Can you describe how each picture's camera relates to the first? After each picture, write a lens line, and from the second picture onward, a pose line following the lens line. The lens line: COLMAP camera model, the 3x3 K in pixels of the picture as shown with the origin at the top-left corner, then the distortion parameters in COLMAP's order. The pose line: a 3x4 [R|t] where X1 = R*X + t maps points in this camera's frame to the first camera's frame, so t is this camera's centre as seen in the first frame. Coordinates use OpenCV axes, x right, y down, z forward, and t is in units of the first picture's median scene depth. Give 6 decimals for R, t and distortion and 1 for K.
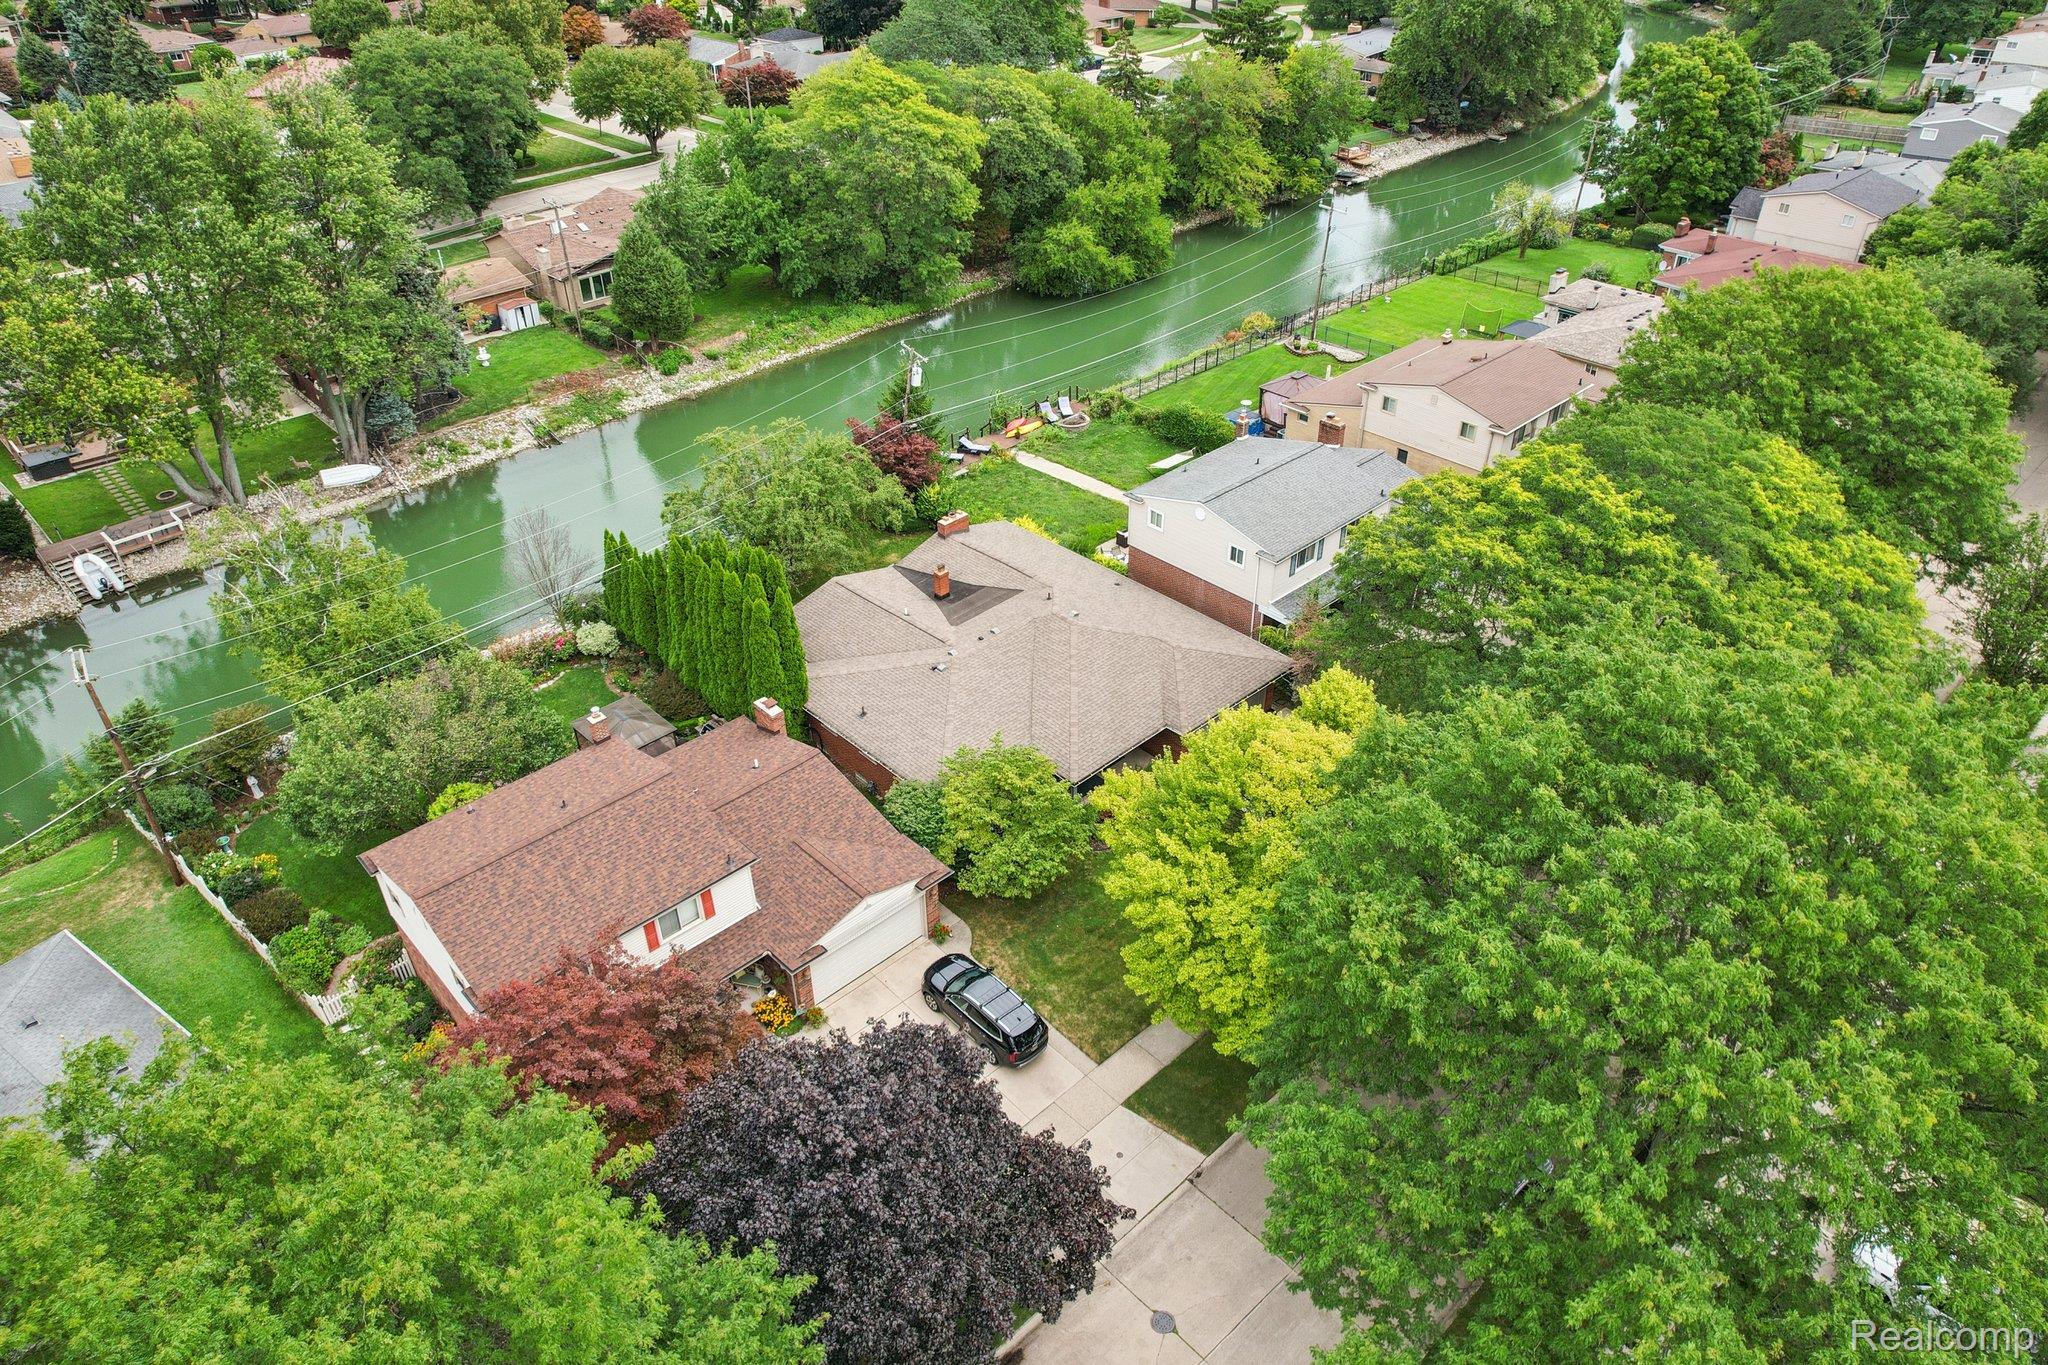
lens RADIAL K [[1352.2, 0, 1018.3], [0, 1352.2, 684.6], [0, 0, 1]] dist [-0.075440, 0.065130]
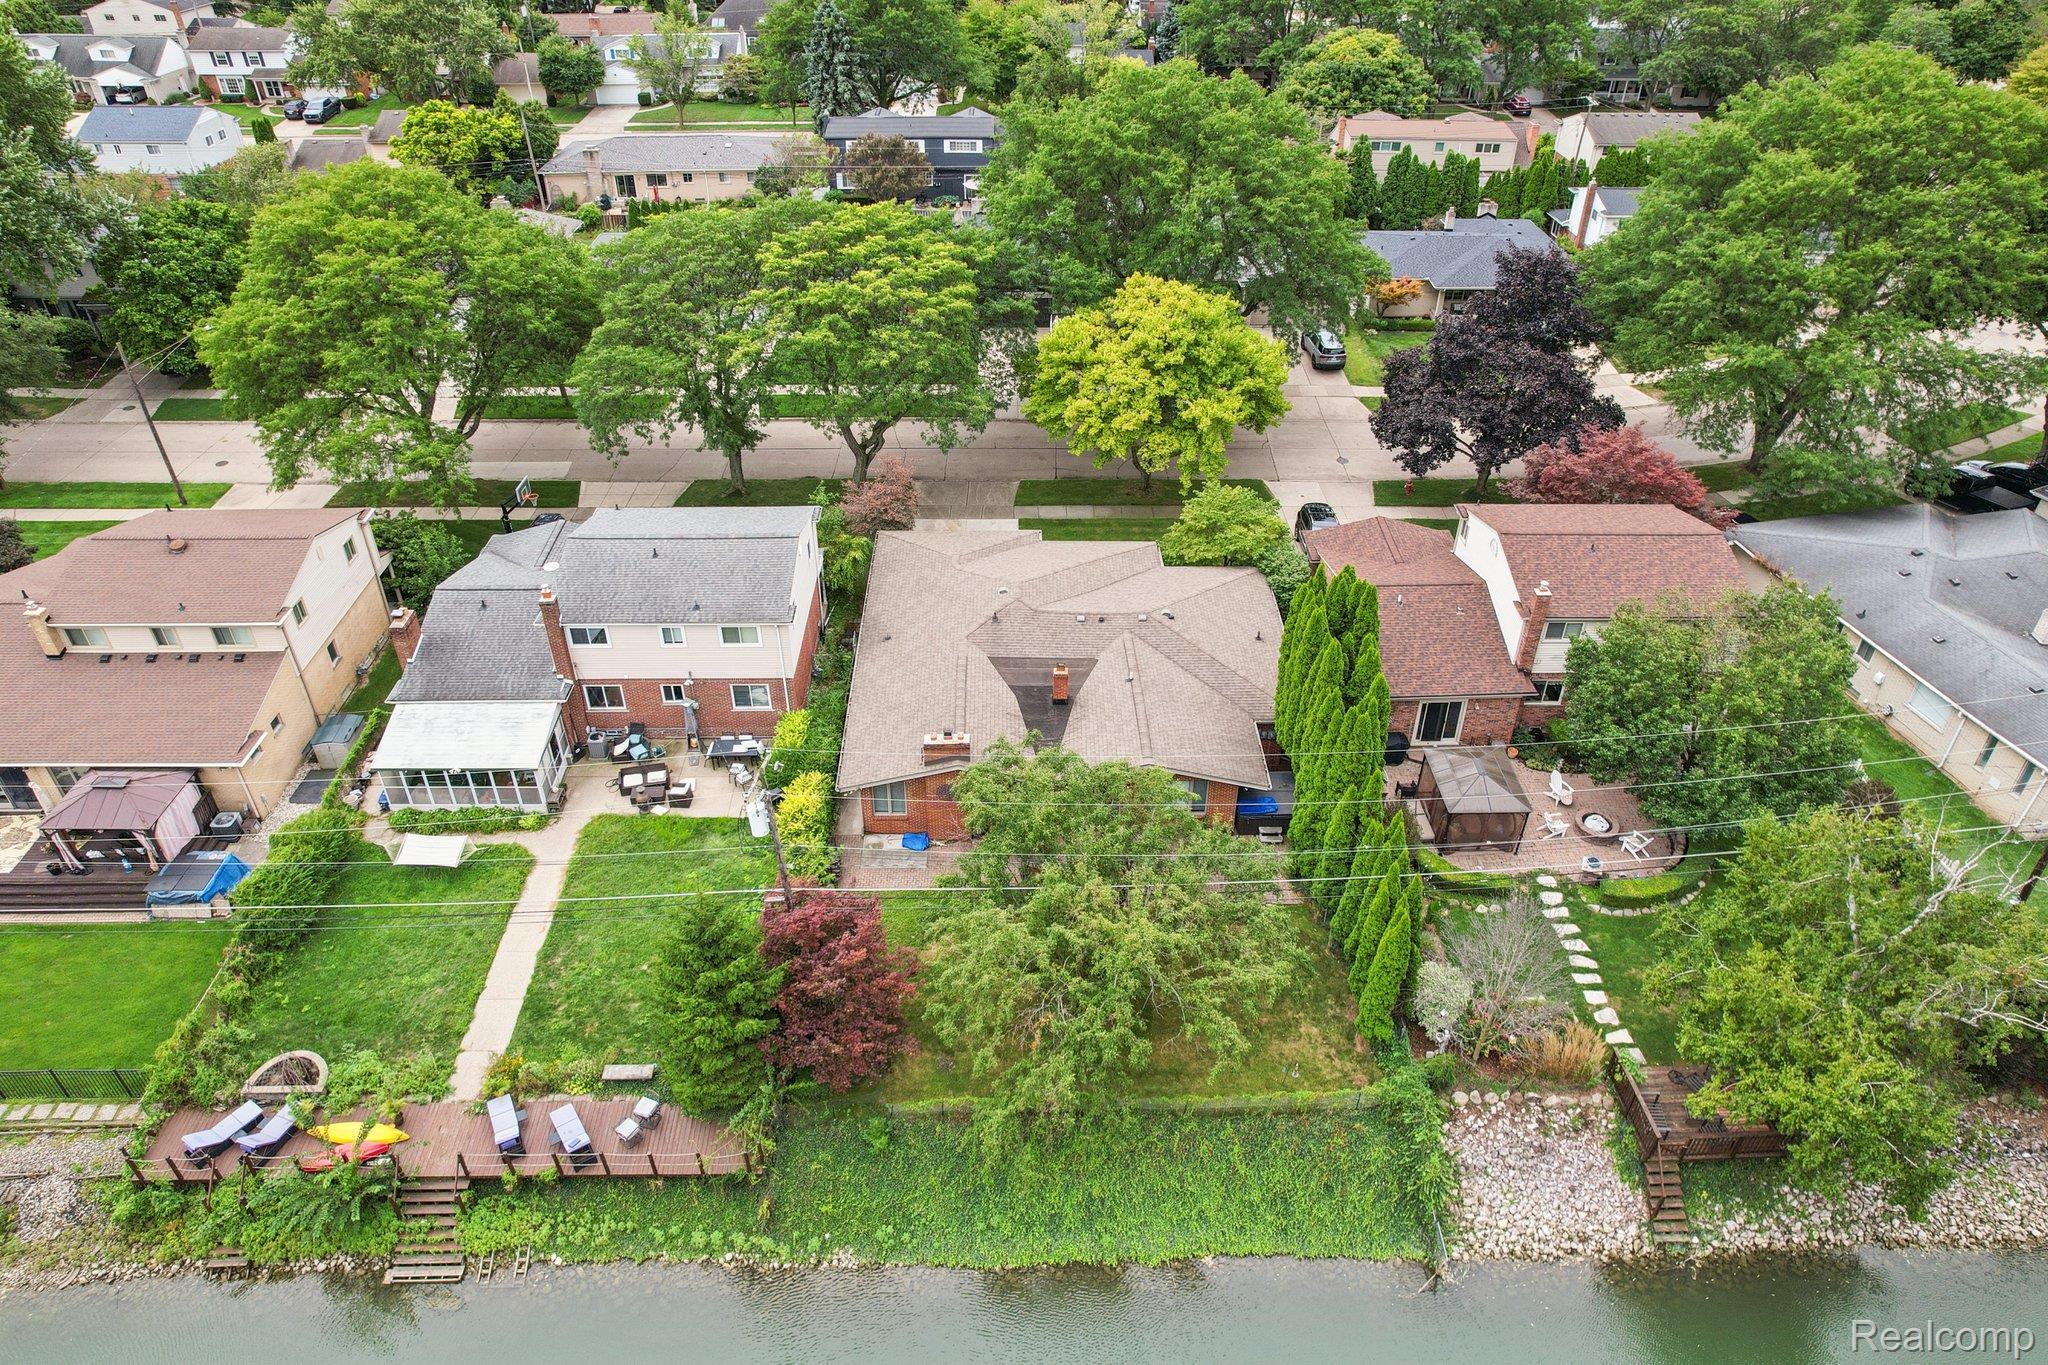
lens RADIAL K [[1338.2, 0, 1023.9], [0, 1338.2, 702.0], [0, 0, 1]] dist [-0.084909, 0.080058]
pose [[-0.730267, -0.389393, 0.561323, -0.349103], [0.394786, 0.430032, 0.811922, -0.515595], [-0.557543, 0.814522, -0.160311, 0.812970]]
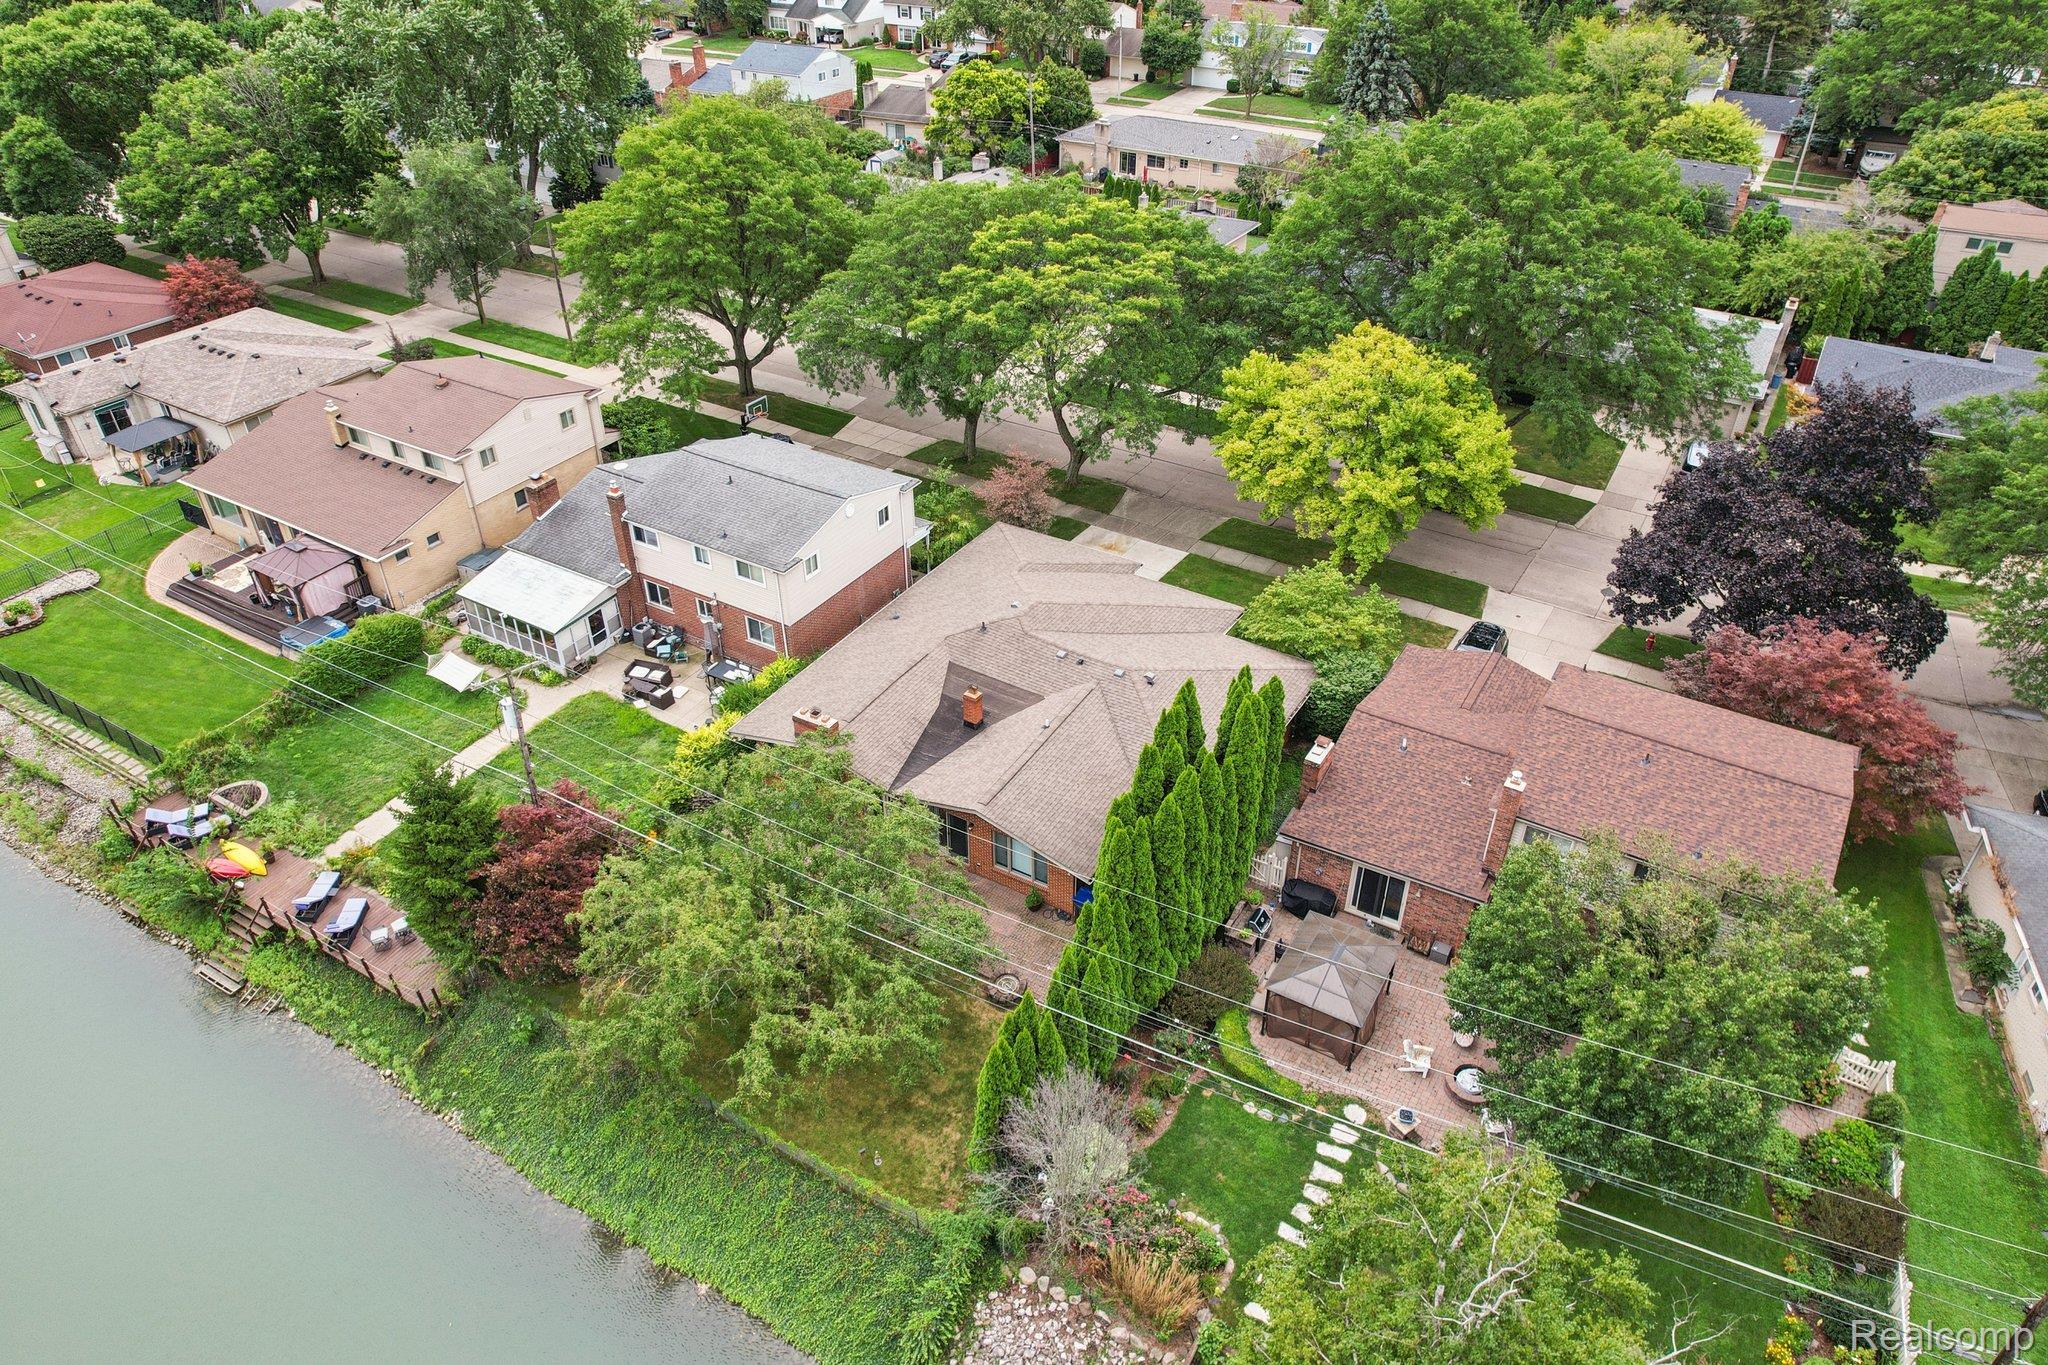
lens RADIAL K [[1352.2, 0, 1018.3], [0, 1352.2, 684.6], [0, 0, 1]] dist [-0.075440, 0.065130]
pose [[-0.255674, -0.542991, 0.799870, -0.479891], [0.555044, 0.594977, 0.581316, -0.368614], [-0.791554, 0.592590, 0.149263, 0.605392]]
